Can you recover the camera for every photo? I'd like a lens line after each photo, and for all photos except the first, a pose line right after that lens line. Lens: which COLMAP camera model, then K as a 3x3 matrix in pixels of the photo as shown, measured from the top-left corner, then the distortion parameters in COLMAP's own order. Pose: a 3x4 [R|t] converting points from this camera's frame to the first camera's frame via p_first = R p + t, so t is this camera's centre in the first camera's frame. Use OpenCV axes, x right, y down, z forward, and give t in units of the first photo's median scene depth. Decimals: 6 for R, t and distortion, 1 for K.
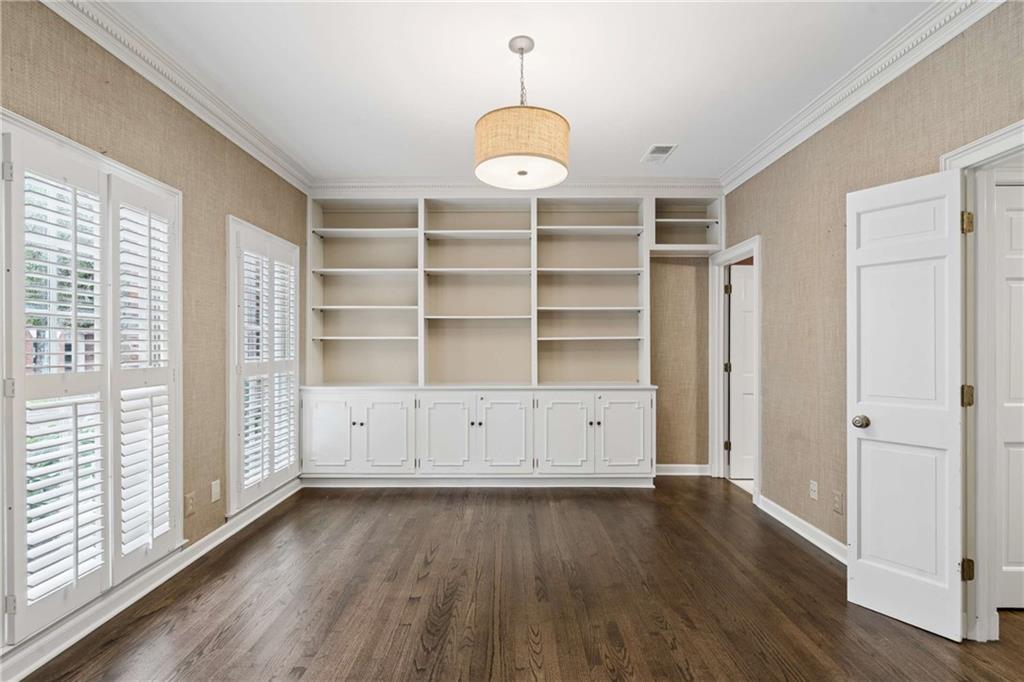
lens RADIAL K [[466.2, 0, 506.3], [0, 466.2, 350.1], [0, 0, 1]] dist [-0.000786, 0.000116]
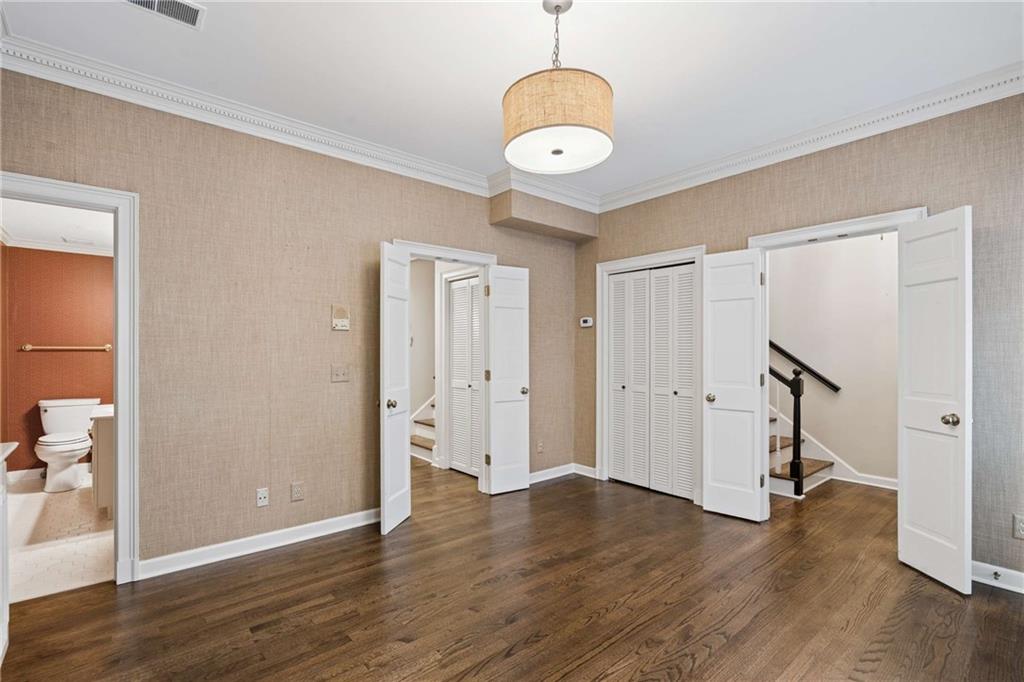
lens RADIAL K [[466.2, 0, 506.3], [0, 466.2, 350.1], [0, 0, 1]] dist [-0.000786, 0.000116]
pose [[-0.649816, -0.001172, 0.760091, -0.428496], [0.005461, 0.999966, 0.006211, -0.014982], [-0.760072, 0.008187, -0.649787, 1.247635]]
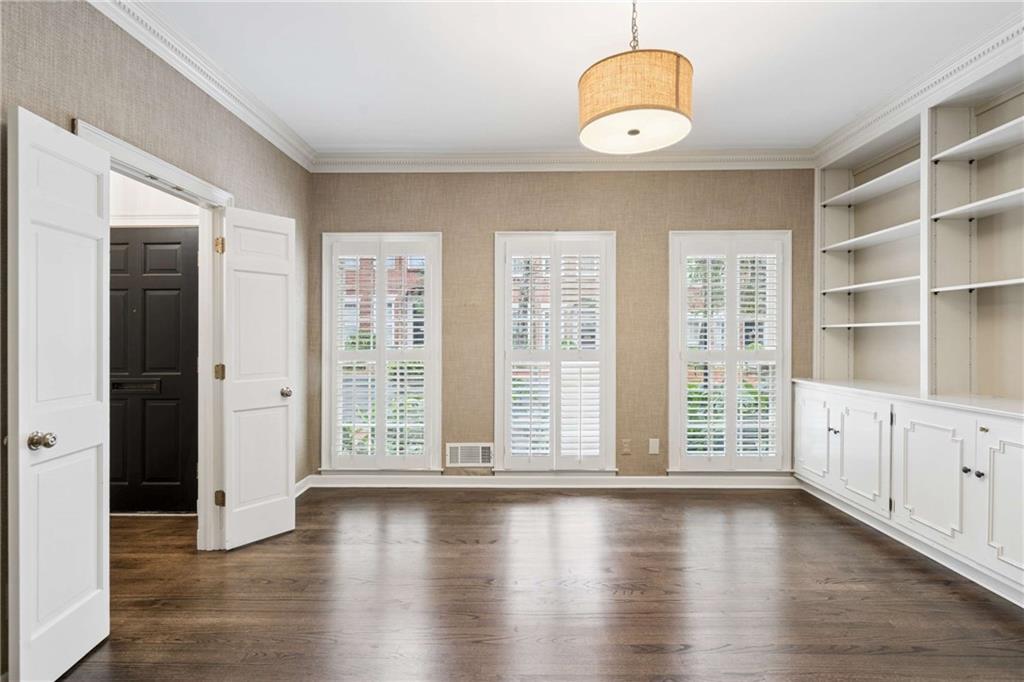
lens RADIAL K [[466.7, 0, 515.8], [0, 466.7, 338.3], [0, 0, 1]] dist [-0.000507, -0.000139]
pose [[-0.005647, 0.003871, -0.999977, 0.681199], [-0.006804, 0.999969, 0.003909, -0.004348], [0.999961, 0.006826, -0.005620, 0.607639]]
